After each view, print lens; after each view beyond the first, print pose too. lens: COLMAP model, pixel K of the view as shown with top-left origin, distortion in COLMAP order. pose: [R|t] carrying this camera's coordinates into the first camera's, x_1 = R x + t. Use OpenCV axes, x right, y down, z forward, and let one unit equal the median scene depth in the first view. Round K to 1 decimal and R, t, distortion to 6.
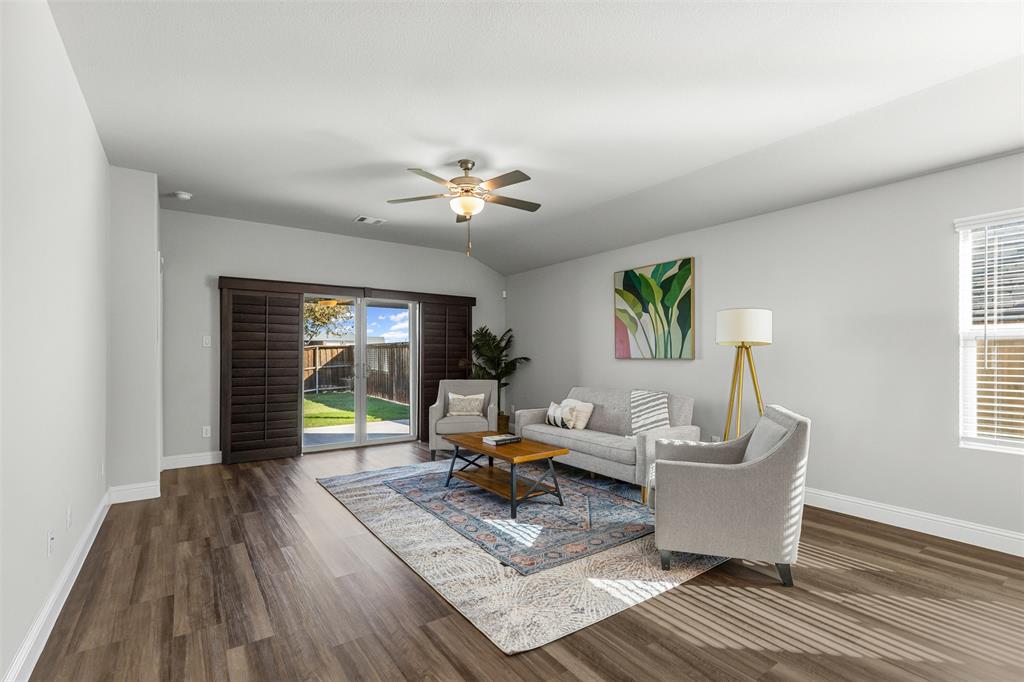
lens RADIAL K [[465.2, 0, 514.0], [0, 465.2, 349.1], [0, 0, 1]] dist [0.010009, -0.000032]
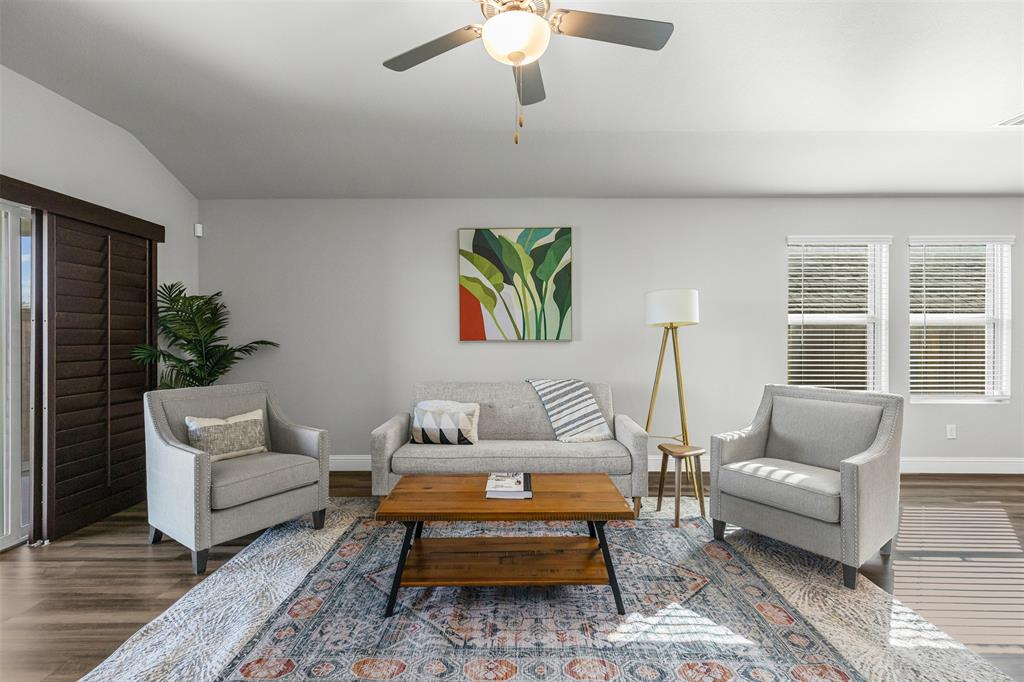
lens RADIAL K [[465.2, 0, 512.1], [0, 465.2, 334.5], [0, 0, 1]] dist [0.010009, -0.000032]
pose [[0.588493, 0.001057, 0.808502, -0.393596], [-0.008065, 0.999957, 0.004563, 0.006191], [-0.808462, -0.009205, 0.588476, 0.538261]]
